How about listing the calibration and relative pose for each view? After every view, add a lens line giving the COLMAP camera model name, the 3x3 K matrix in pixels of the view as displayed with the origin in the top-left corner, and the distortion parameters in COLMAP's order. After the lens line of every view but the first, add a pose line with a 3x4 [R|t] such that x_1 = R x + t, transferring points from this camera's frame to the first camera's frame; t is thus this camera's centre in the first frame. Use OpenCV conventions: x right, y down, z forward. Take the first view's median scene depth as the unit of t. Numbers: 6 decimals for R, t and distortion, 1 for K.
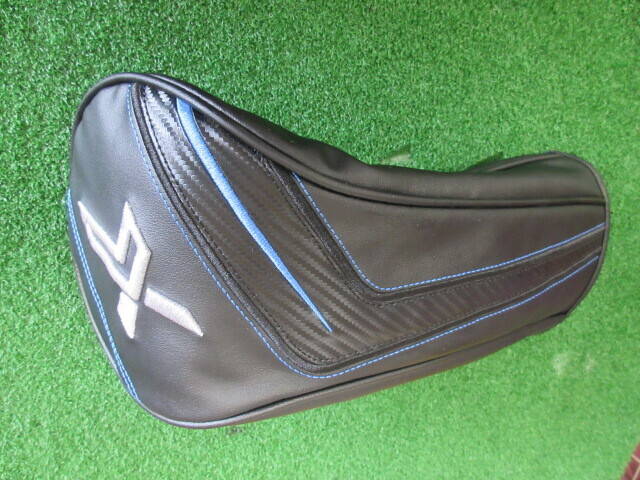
lens RADIAL K [[470.4, 0, 319.8], [0, 470.4, 241.4], [0, 0, 1]] dist [-0.003277, -0.006184]
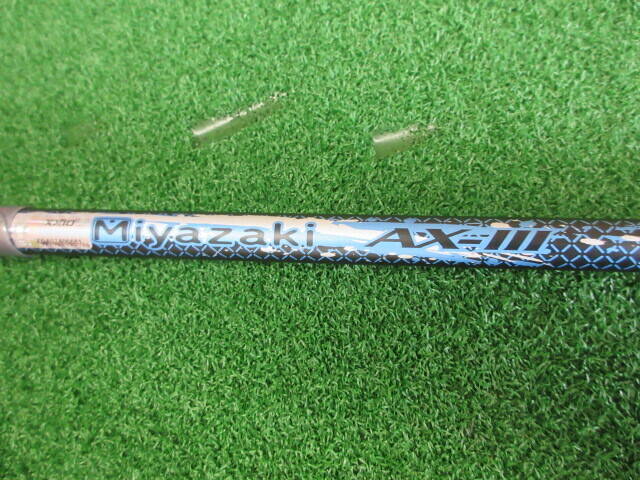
lens RADIAL K [[470.4, 0, 319.5], [0, 470.4, 239.5], [0, 0, 1]] dist [-0.003277, -0.006184]
pose [[-0.996262, -0.072710, 0.046637, 0.230540], [0.071981, -0.997259, -0.017141, -0.295976], [0.047755, -0.013720, 0.998765, 0.512835]]
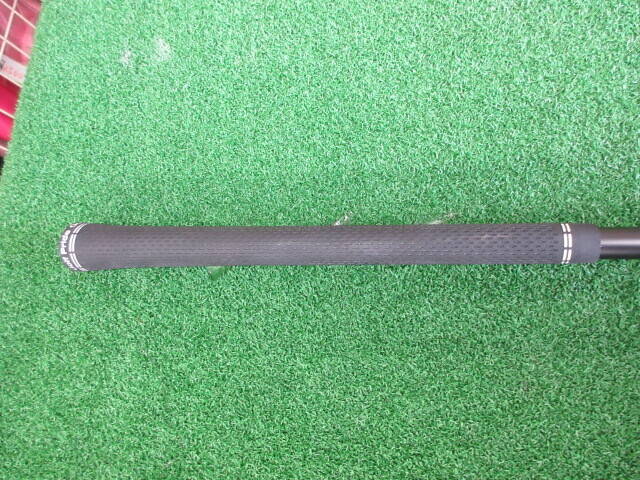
lens RADIAL K [[470.4, 0, 320.7], [0, 470.4, 241.3], [0, 0, 1]] dist [-0.003277, -0.006184]
pose [[-0.982167, 0.187907, 0.006292, 0.373182], [-0.187873, -0.982177, 0.005621, -0.181378], [0.007236, 0.004339, 0.999964, 0.192973]]
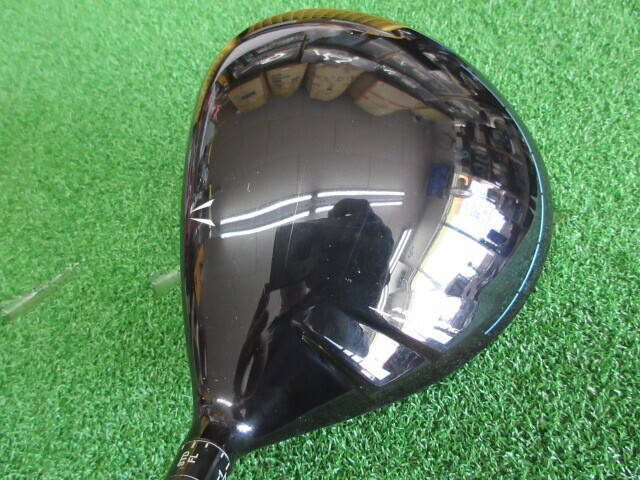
lens RADIAL K [[470.4, 0, 321.5], [0, 470.4, 240.1], [0, 0, 1]] dist [-0.003277, -0.006184]
pose [[-0.978879, 0.169530, -0.114261, 0.034402], [-0.189880, -0.961058, 0.200779, -0.307211], [-0.075774, 0.218235, 0.972950, 0.375385]]
